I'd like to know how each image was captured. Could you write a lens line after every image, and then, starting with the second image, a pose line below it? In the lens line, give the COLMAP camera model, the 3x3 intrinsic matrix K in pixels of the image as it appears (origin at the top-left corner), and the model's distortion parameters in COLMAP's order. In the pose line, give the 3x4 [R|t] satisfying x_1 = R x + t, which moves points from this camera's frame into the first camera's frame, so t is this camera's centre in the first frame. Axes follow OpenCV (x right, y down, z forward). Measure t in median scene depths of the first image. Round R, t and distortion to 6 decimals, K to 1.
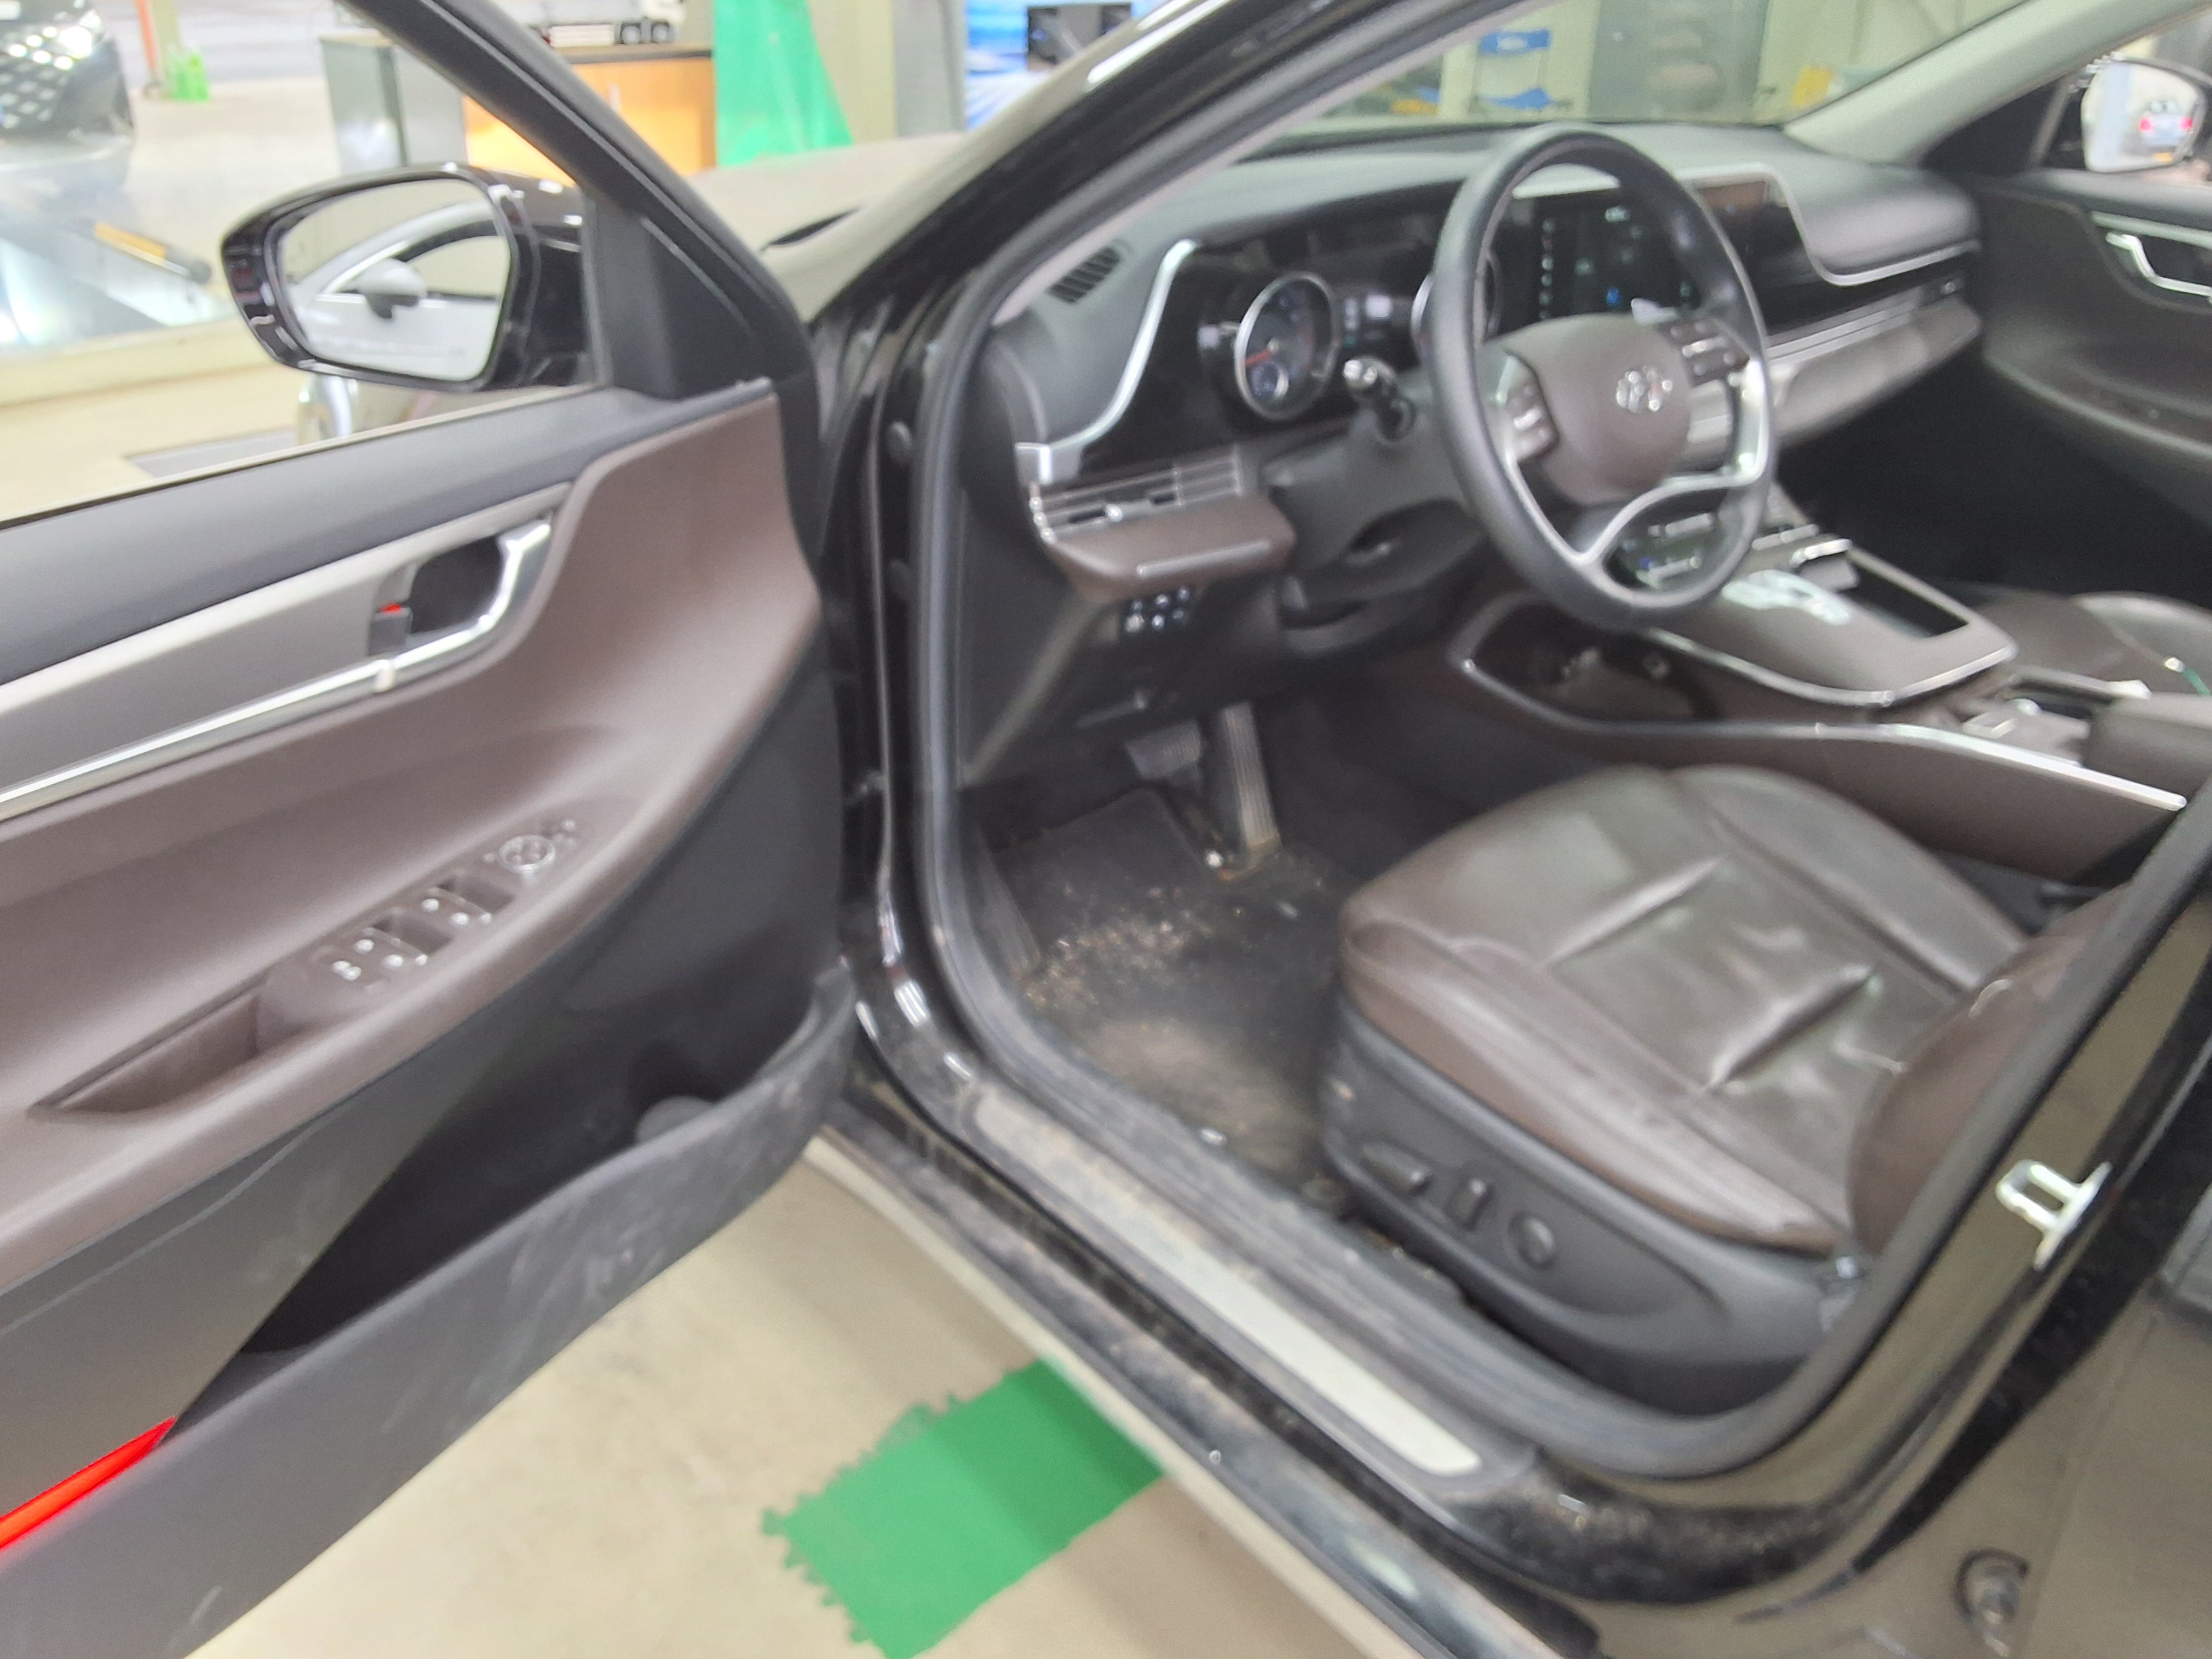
lens RADIAL K [[1763.1, 0, 1102.6], [0, 1763.1, 841.6], [0, 0, 1]] dist [-0.006612, -0.034283]
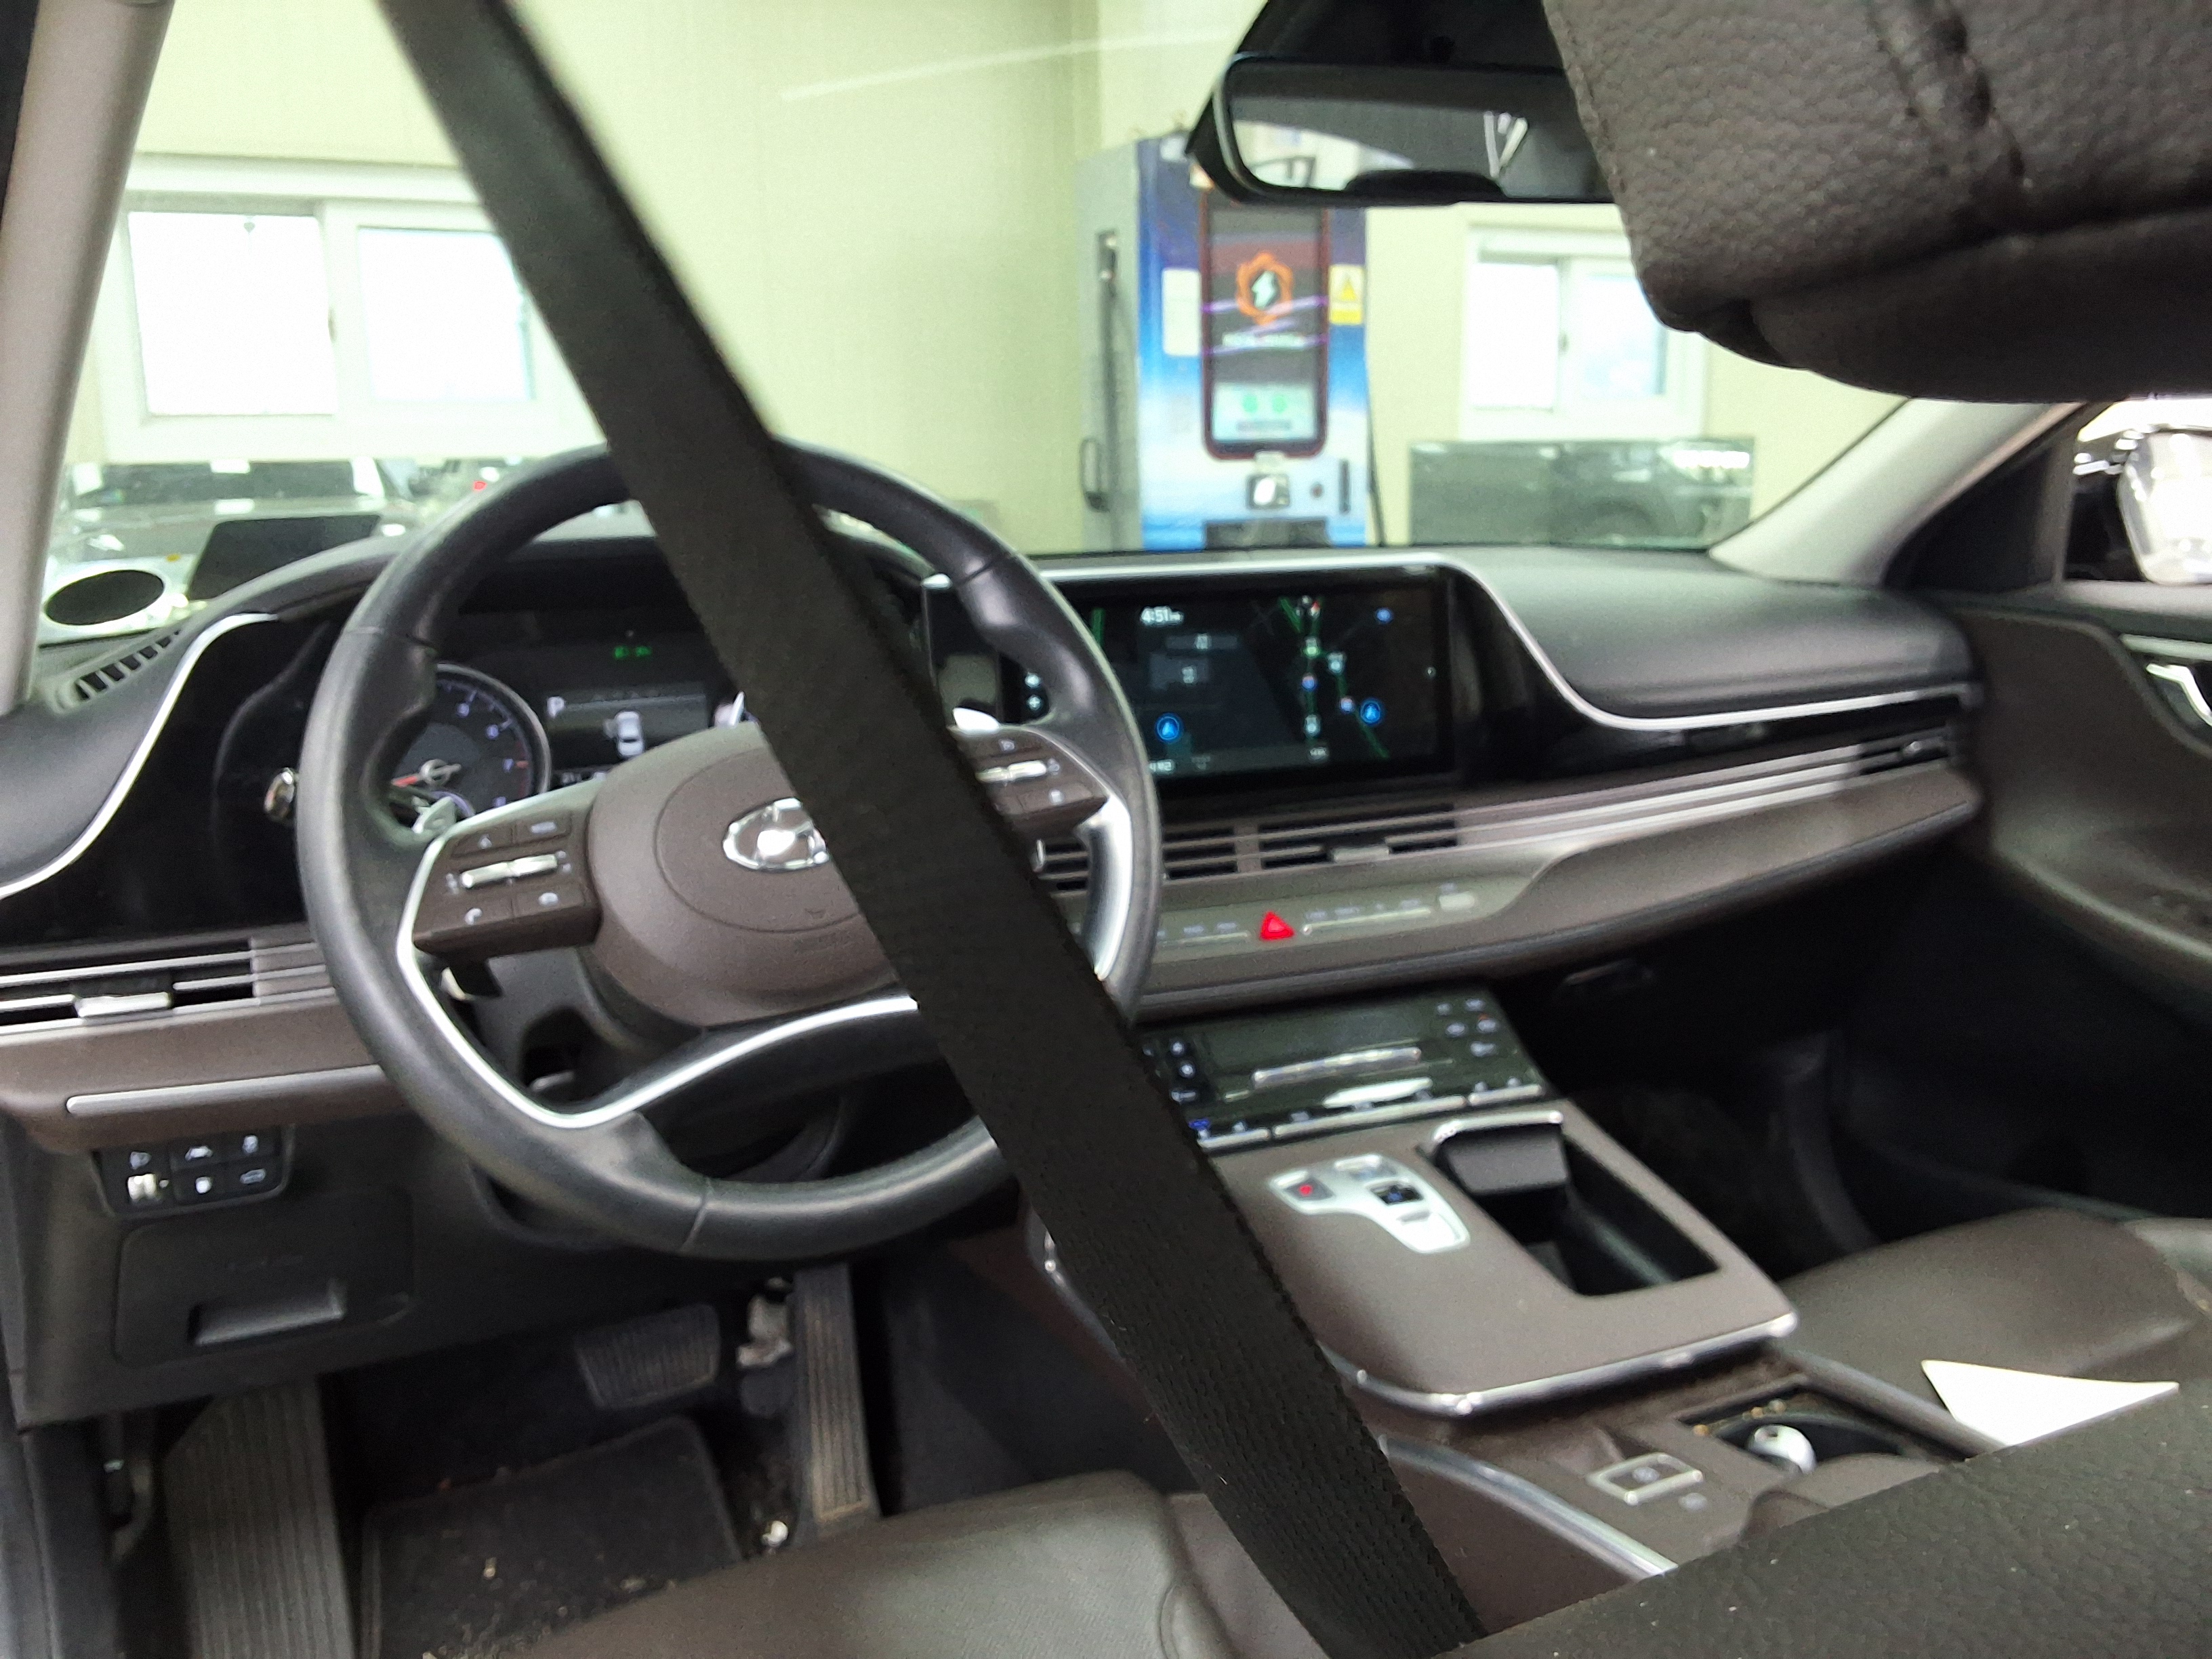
lens RADIAL K [[1763.1, 0, 1155.5], [0, 1763.1, 855.6], [0, 0, 1]] dist [-0.006612, -0.034283]
pose [[0.970974, 0.014976, -0.238716, 0.478004], [-0.082933, 0.957204, -0.277278, -0.084652], [0.224347, 0.289027, 0.930662, 0.418805]]
